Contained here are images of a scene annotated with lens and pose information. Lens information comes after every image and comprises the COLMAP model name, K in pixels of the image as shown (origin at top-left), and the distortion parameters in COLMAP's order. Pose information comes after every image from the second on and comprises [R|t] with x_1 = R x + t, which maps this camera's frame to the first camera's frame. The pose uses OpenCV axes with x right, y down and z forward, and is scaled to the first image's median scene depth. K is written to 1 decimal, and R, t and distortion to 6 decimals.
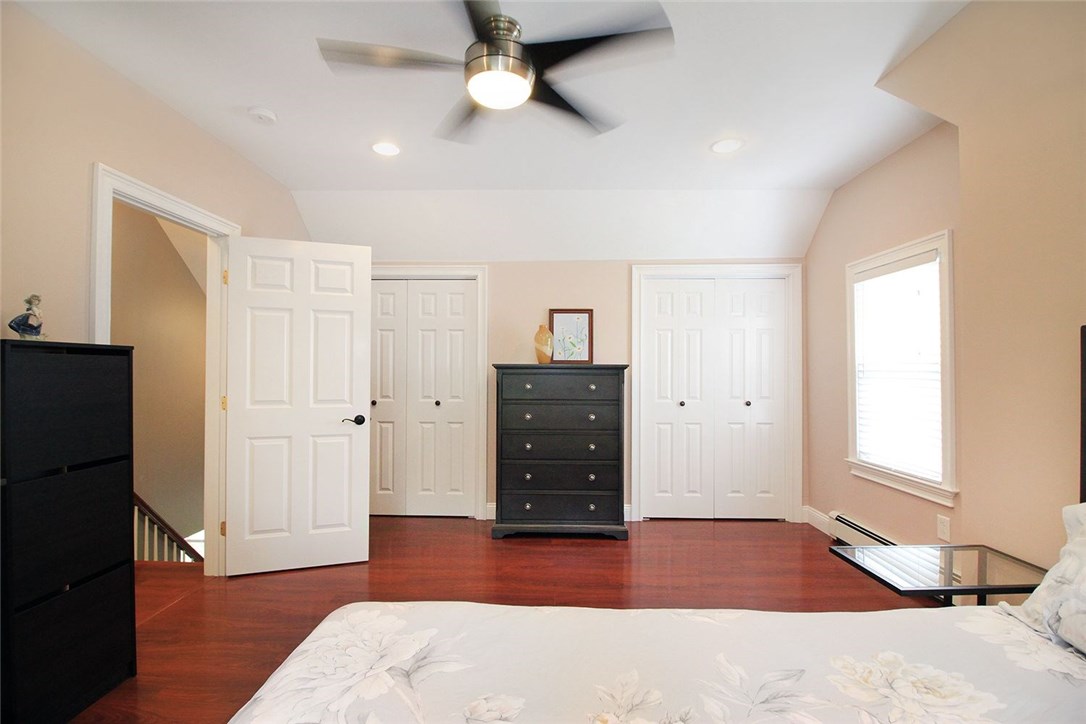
lens RADIAL K [[503.2, 0, 541.2], [0, 503.2, 365.2], [0, 0, 1]] dist [-0.000417, -0.011904]
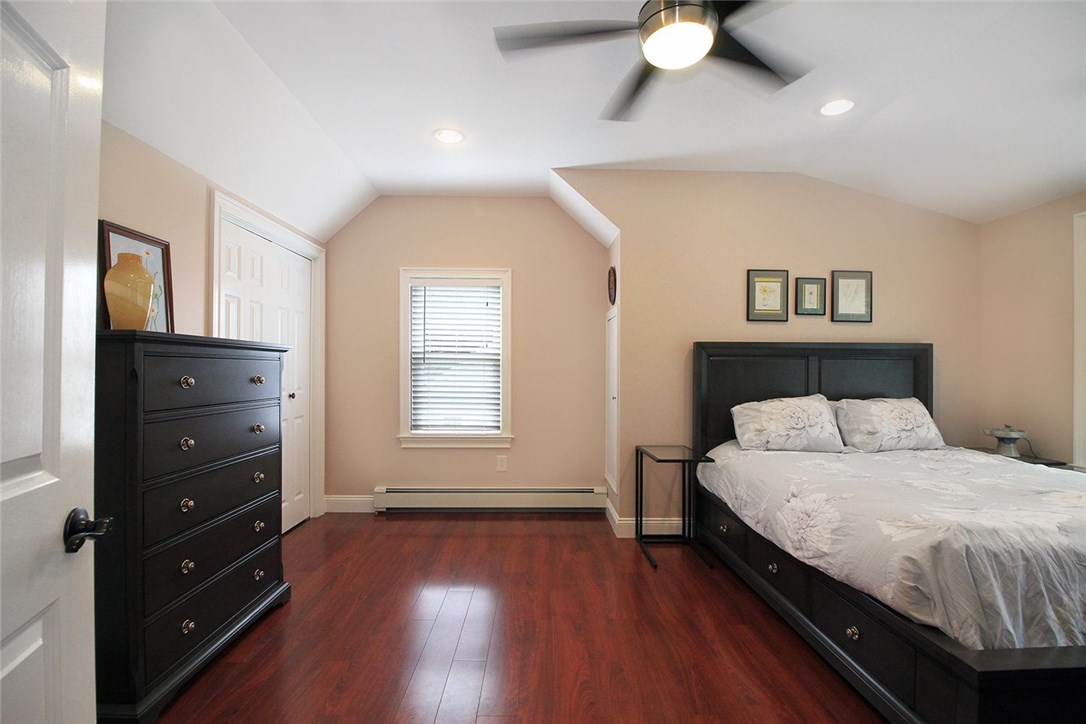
lens RADIAL K [[503.2, 0, 541.2], [0, 503.2, 365.2], [0, 0, 1]] dist [-0.000417, -0.011904]
pose [[-0.038141, 0.004894, 0.999260, -0.548537], [-0.014956, 0.999873, -0.005468, 0.025542], [-0.999160, -0.015154, -0.038063, 0.711753]]
